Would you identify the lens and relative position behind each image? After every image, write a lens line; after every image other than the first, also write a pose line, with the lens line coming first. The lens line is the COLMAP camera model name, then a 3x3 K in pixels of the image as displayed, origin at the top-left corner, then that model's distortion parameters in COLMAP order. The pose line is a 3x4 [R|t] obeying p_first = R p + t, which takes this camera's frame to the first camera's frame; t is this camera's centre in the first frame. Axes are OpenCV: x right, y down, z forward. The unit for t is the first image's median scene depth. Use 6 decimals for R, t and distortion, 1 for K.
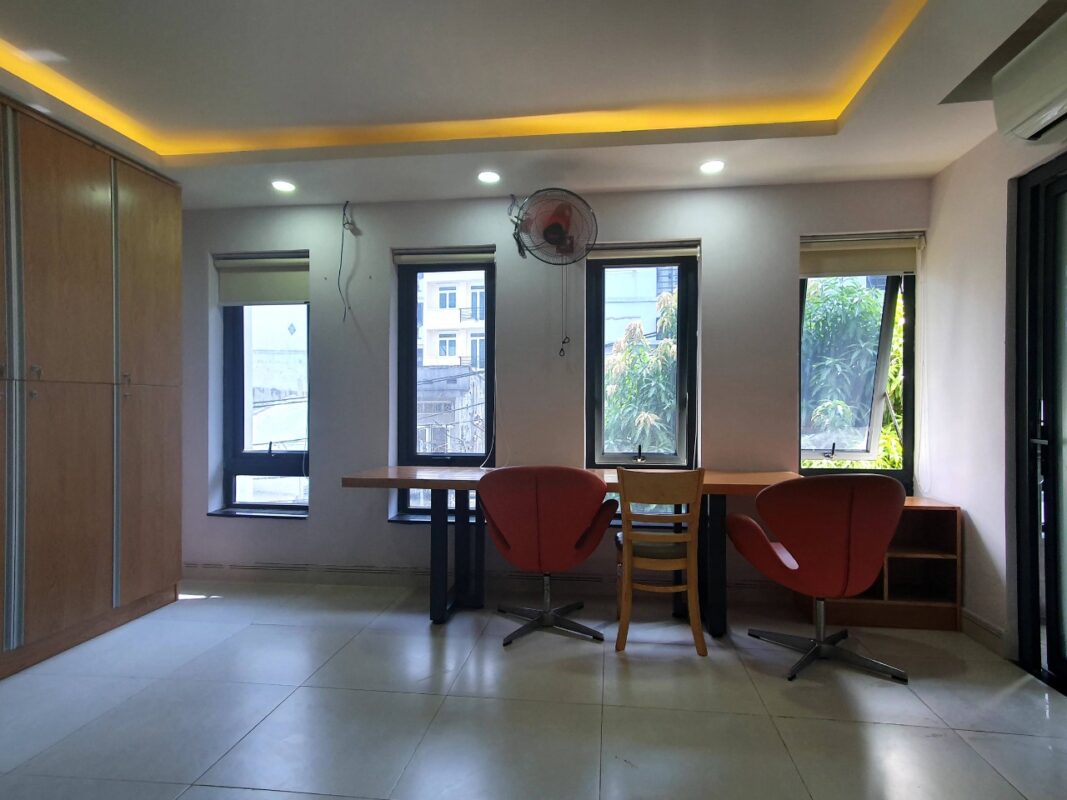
lens RADIAL K [[606.0, 0, 535.8], [0, 606.0, 406.1], [0, 0, 1]] dist [0.031303, 0.006483]
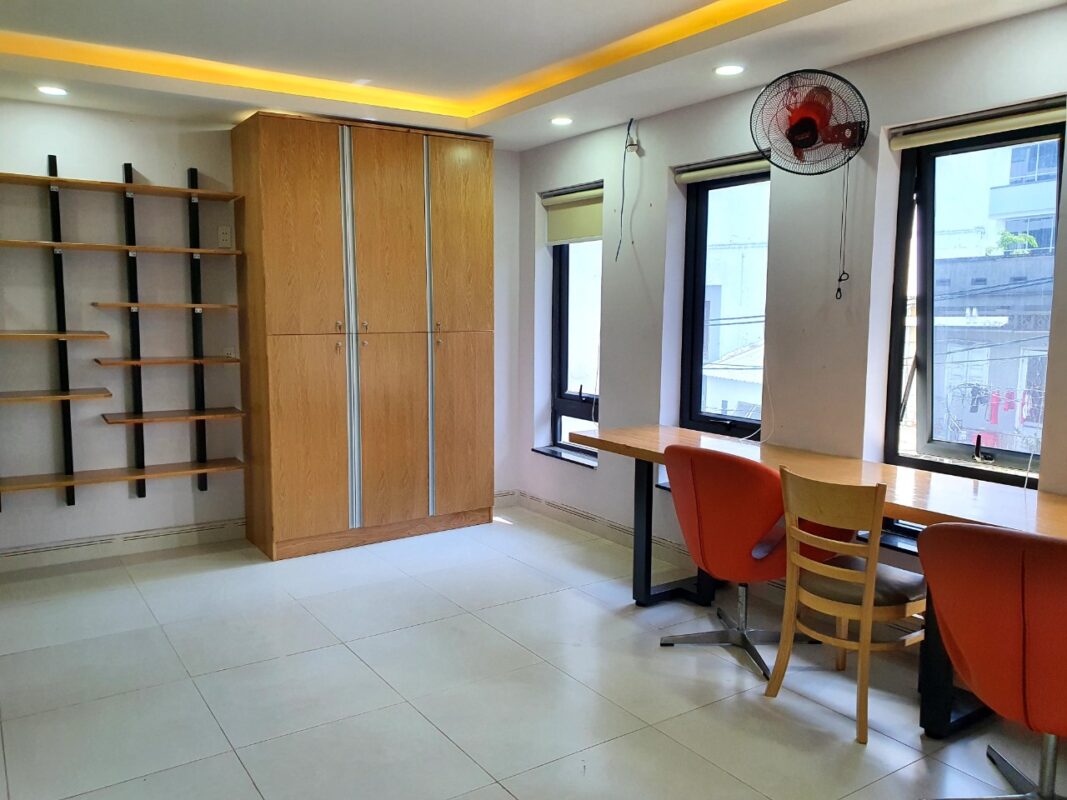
lens RADIAL K [[880.9, 0, 536.6], [0, 880.9, 399.1], [0, 0, 1]] dist [0.063713, -0.026480]
pose [[0.638571, 0.092537, -0.763979, 0.609141], [0.002064, 0.992535, 0.121946, -0.091878], [0.769560, -0.079448, 0.633613, 0.059143]]
